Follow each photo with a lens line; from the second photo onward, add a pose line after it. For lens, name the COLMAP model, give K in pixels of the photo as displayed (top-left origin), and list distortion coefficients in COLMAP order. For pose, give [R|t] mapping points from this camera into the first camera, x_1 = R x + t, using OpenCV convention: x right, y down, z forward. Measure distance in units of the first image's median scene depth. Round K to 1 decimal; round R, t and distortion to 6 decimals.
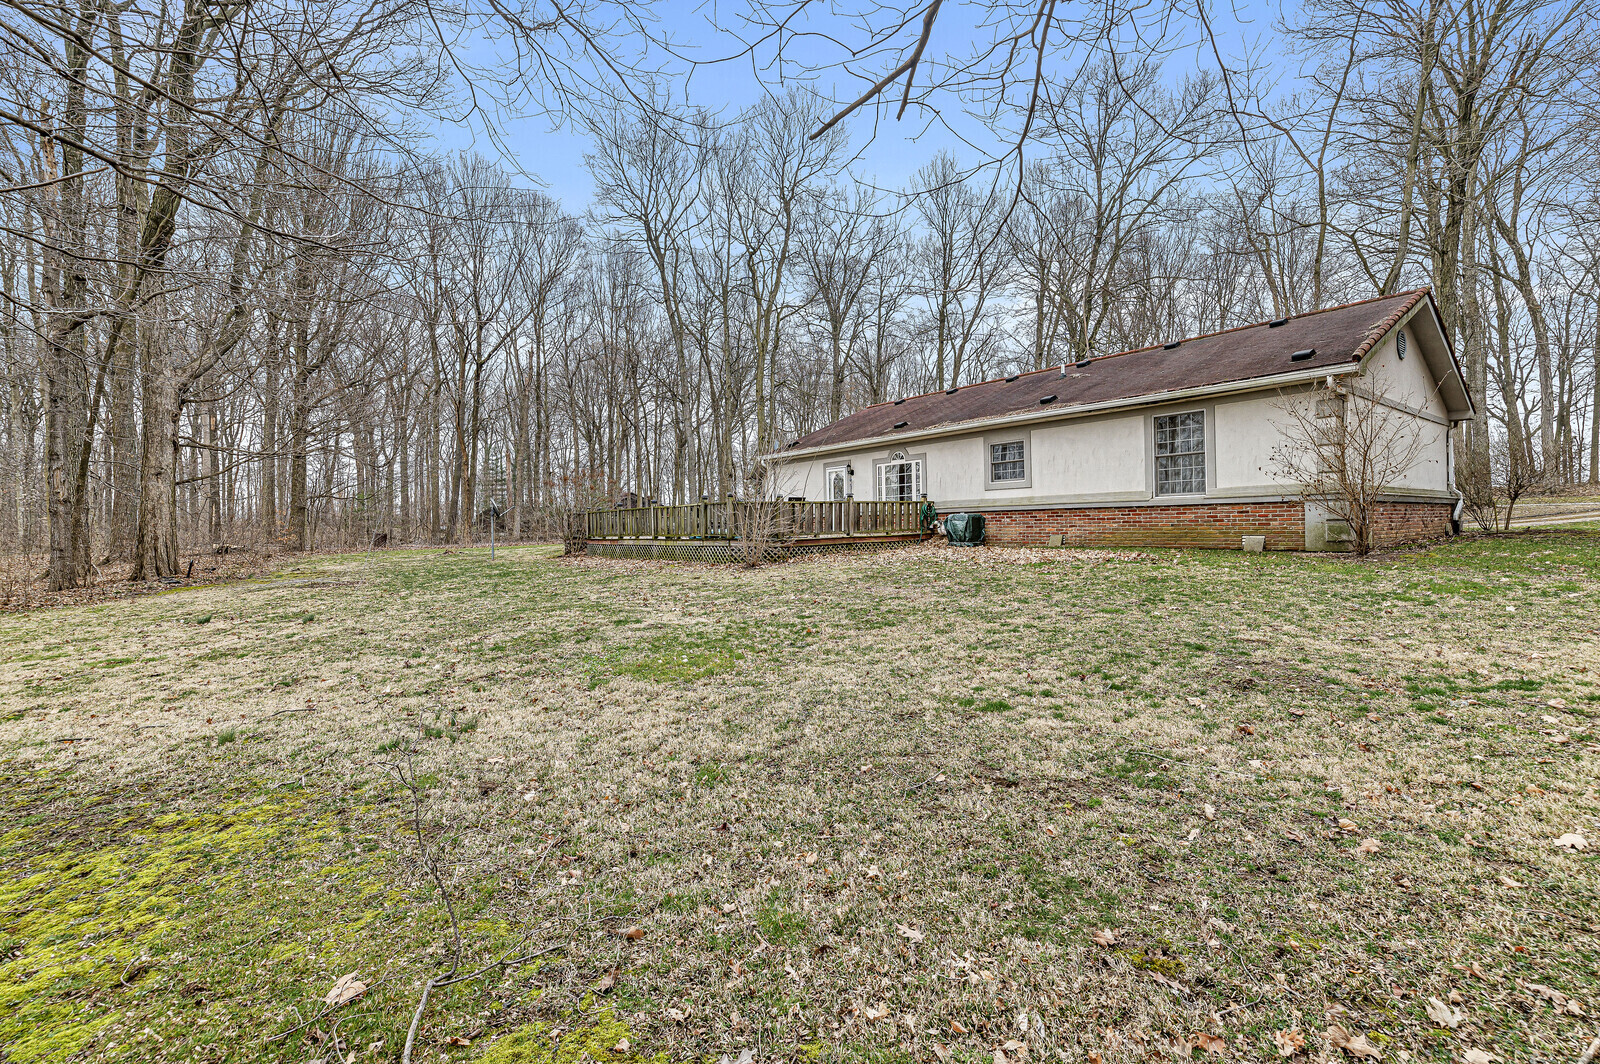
lens RADIAL K [[682.8, 0, 805.6], [0, 682.8, 528.4], [0, 0, 1]] dist [-0.000965, -0.000038]
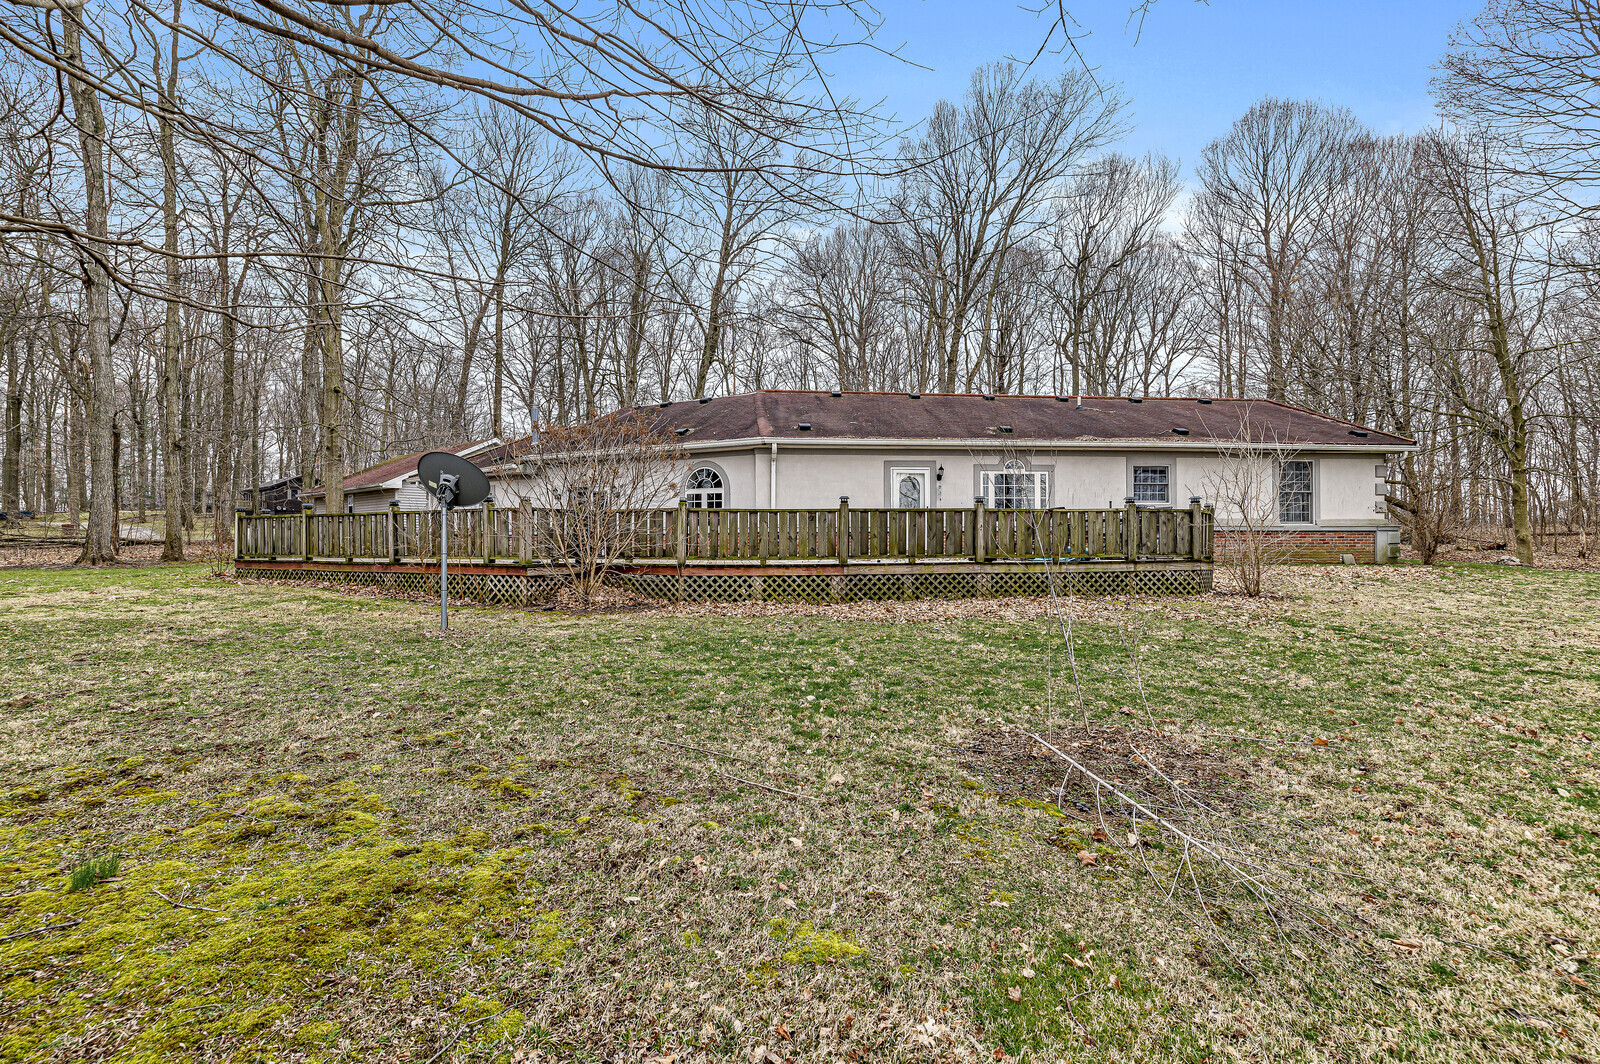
lens RADIAL K [[682.8, 0, 805.6], [0, 682.8, 528.4], [0, 0, 1]] dist [-0.000965, -0.000038]
pose [[0.550401, 0.024911, 0.834529, -0.902836], [-0.003730, 0.999618, -0.027379, 0.002113], [-0.834892, 0.011956, 0.550284, 0.890027]]
